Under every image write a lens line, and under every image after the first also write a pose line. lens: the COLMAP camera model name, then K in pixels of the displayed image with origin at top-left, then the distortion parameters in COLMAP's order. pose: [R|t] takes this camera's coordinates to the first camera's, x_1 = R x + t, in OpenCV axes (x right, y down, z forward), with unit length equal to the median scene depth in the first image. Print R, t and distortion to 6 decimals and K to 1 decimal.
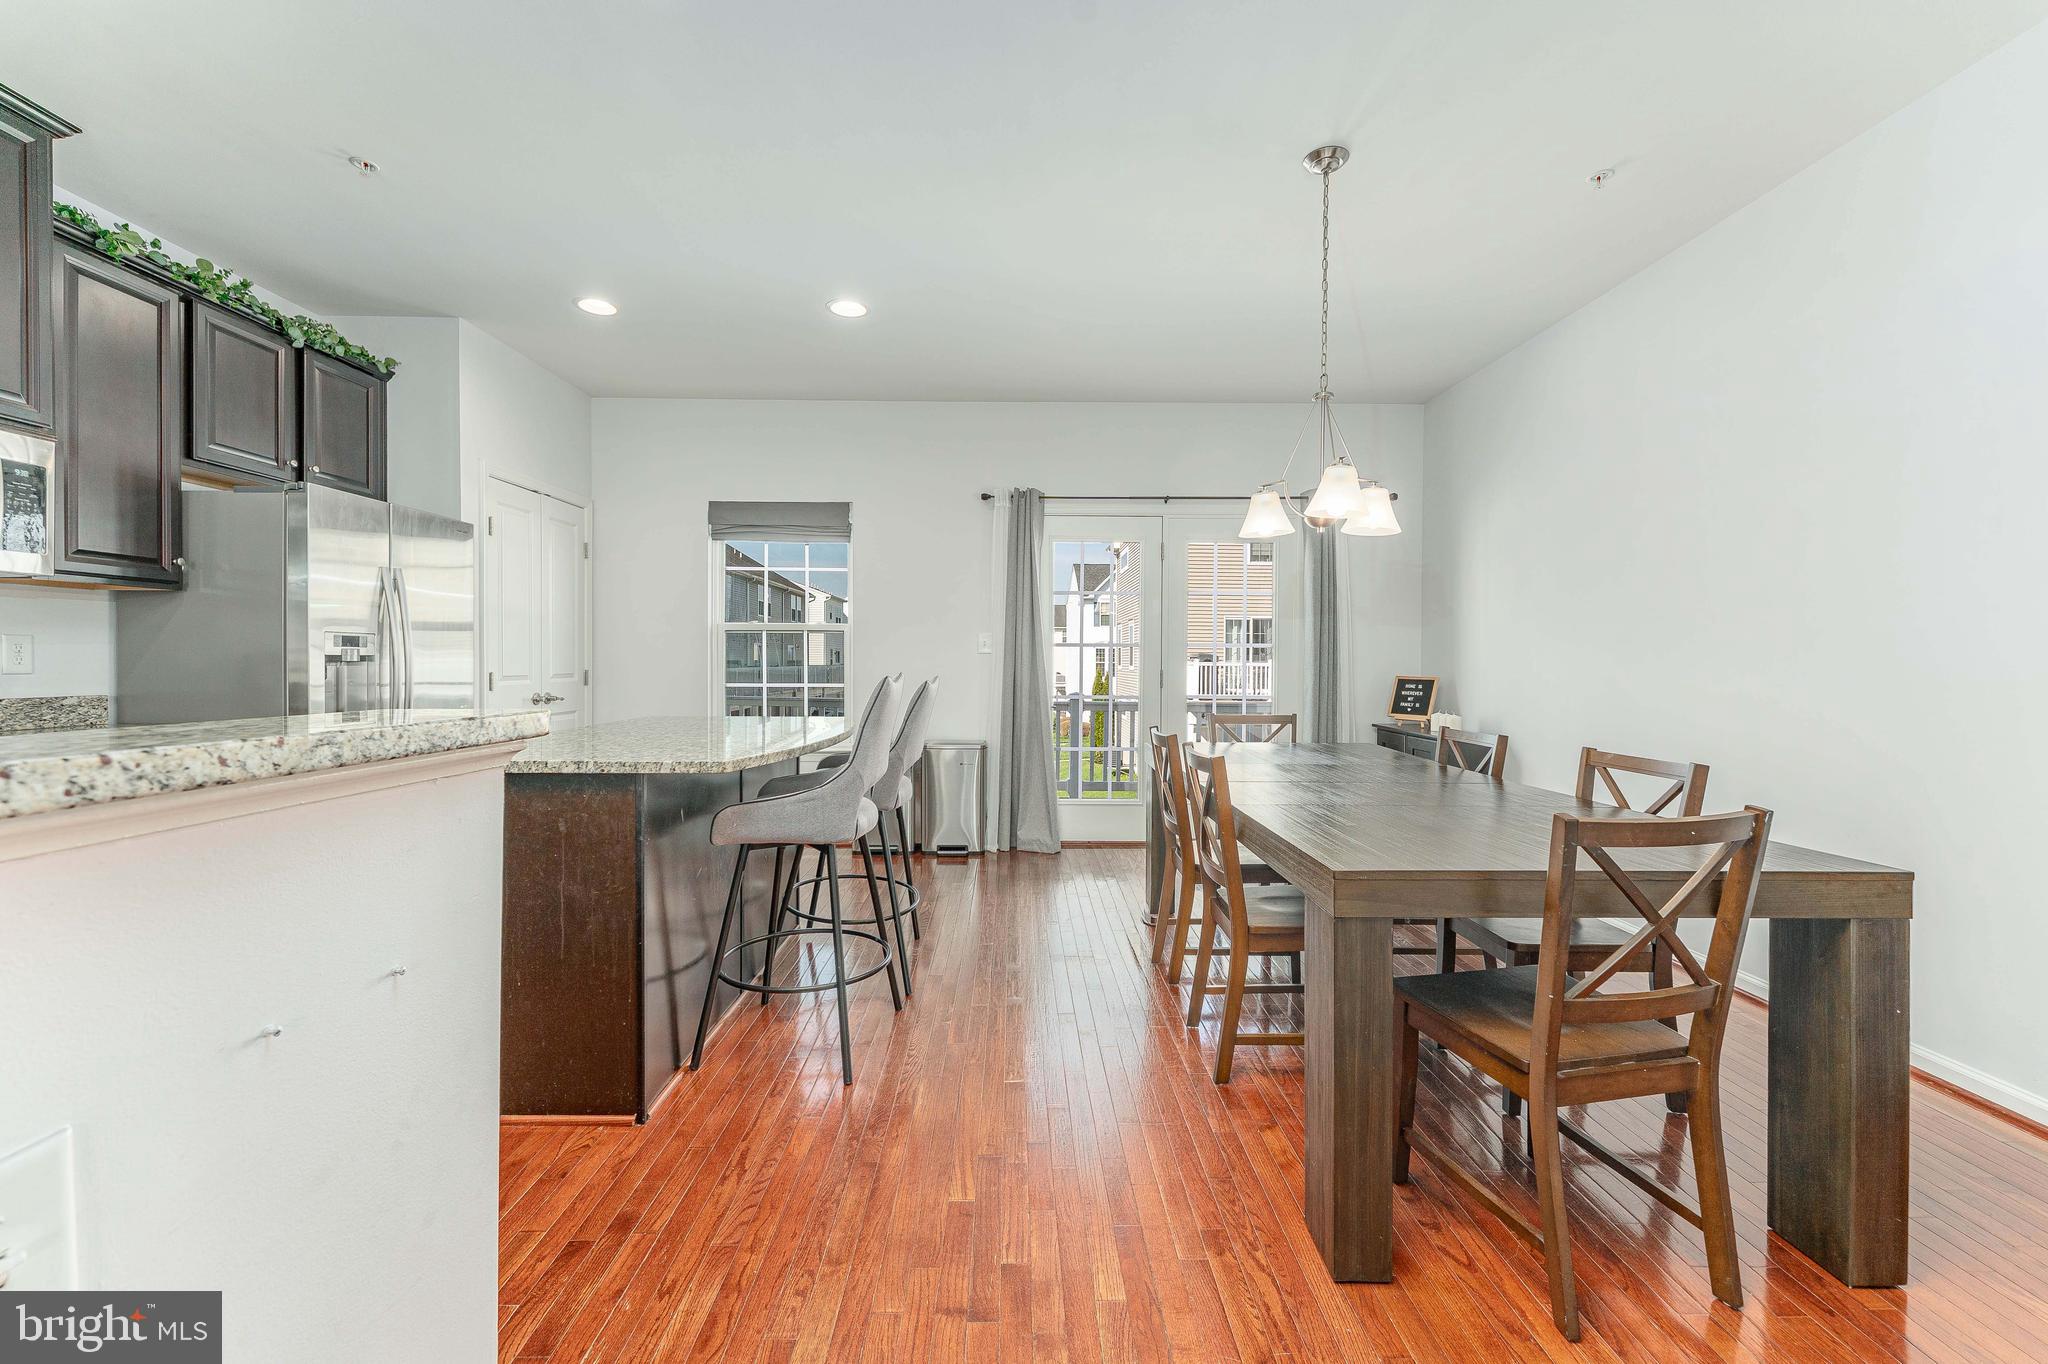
lens RADIAL K [[828.9, 0, 1020.1], [0, 828.9, 671.4], [0, 0, 1]] dist [-0.002969, 0.000020]
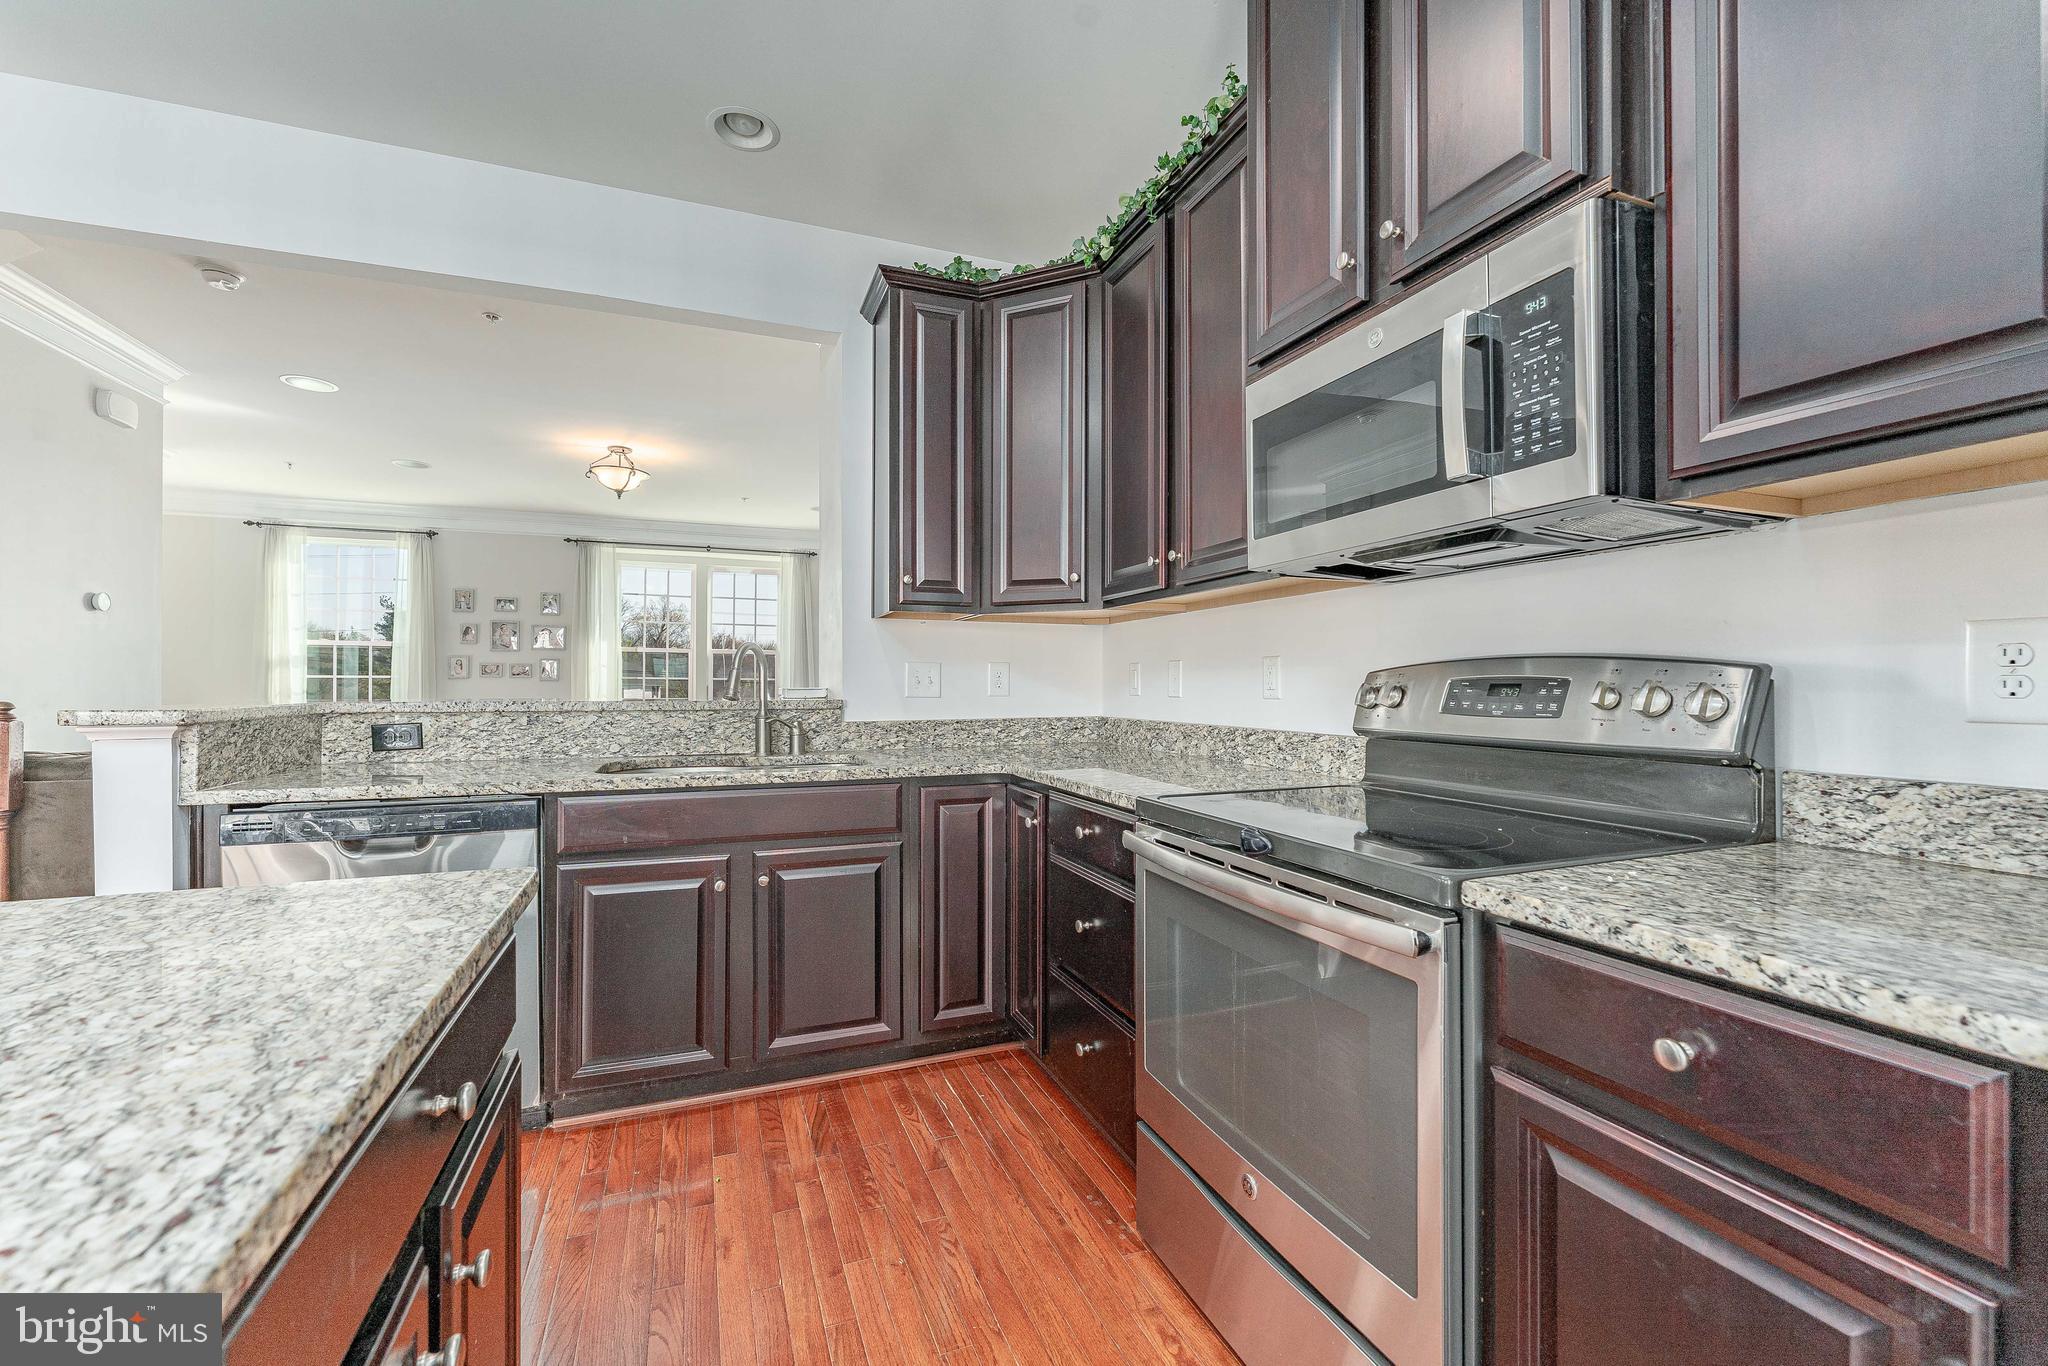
lens RADIAL K [[828.9, 0, 1016.9], [0, 828.9, 678.5], [0, 0, 1]] dist [-0.002969, 0.000020]
pose [[-0.939023, -0.007171, -0.343780, -0.500655], [-0.007860, 0.999969, 0.000610, -0.009960], [0.343765, 0.003275, -0.939050, 0.908500]]
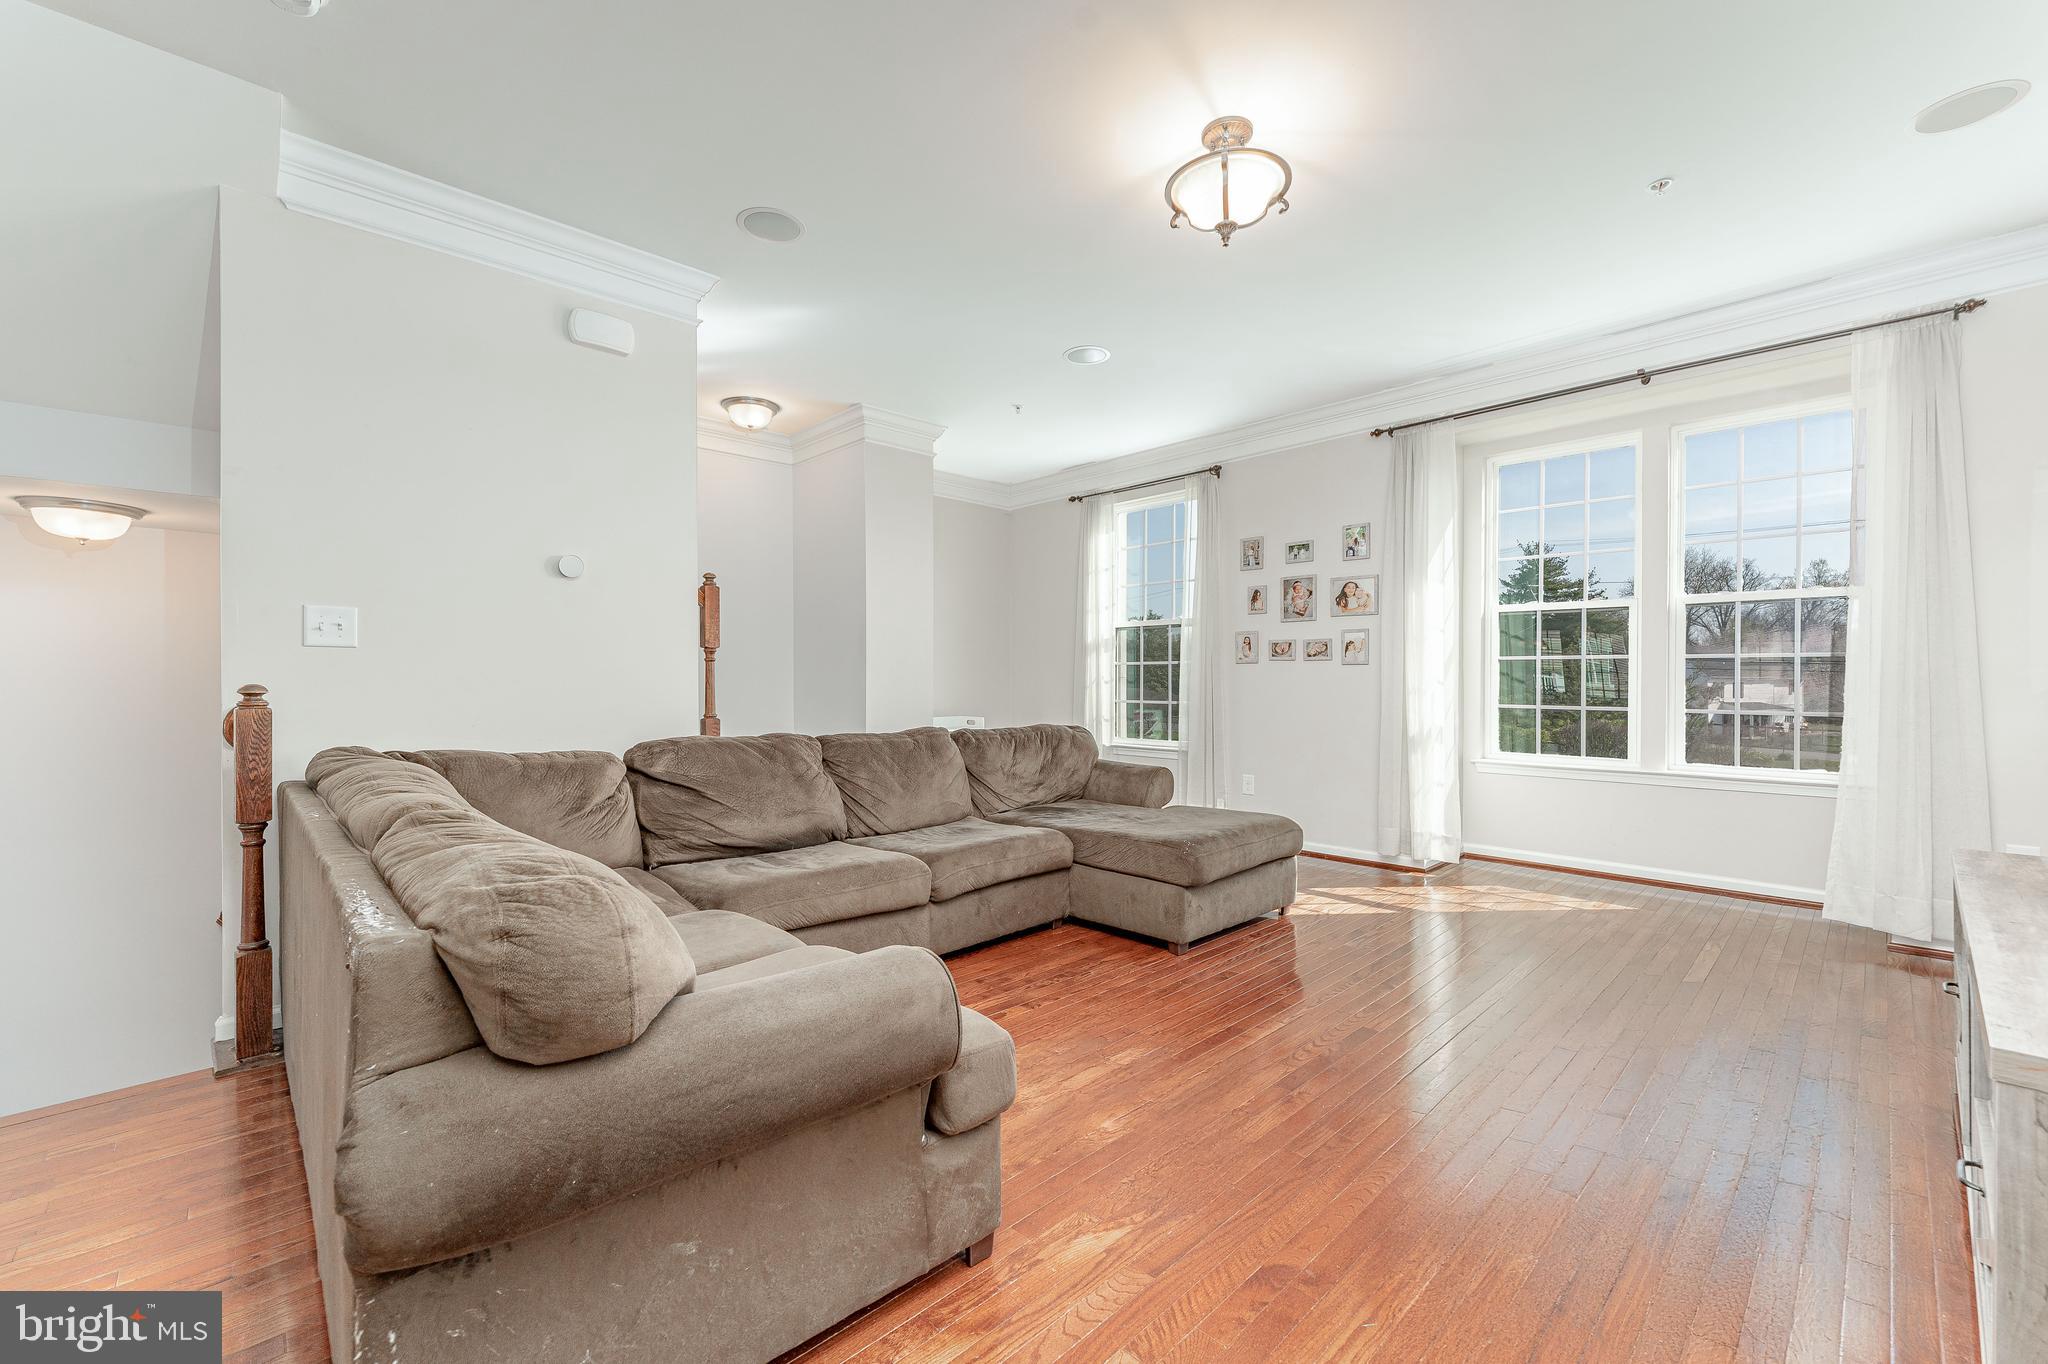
lens RADIAL K [[828.9, 0, 1023.9], [0, 828.9, 679.3], [0, 0, 1]] dist [-0.002969, 0.000020]
pose [[-0.677677, -0.002502, 0.735355, -0.731893], [0.006992, 0.999927, 0.009846, 0.015203], [-0.735326, 0.011814, -0.677610, -0.209613]]
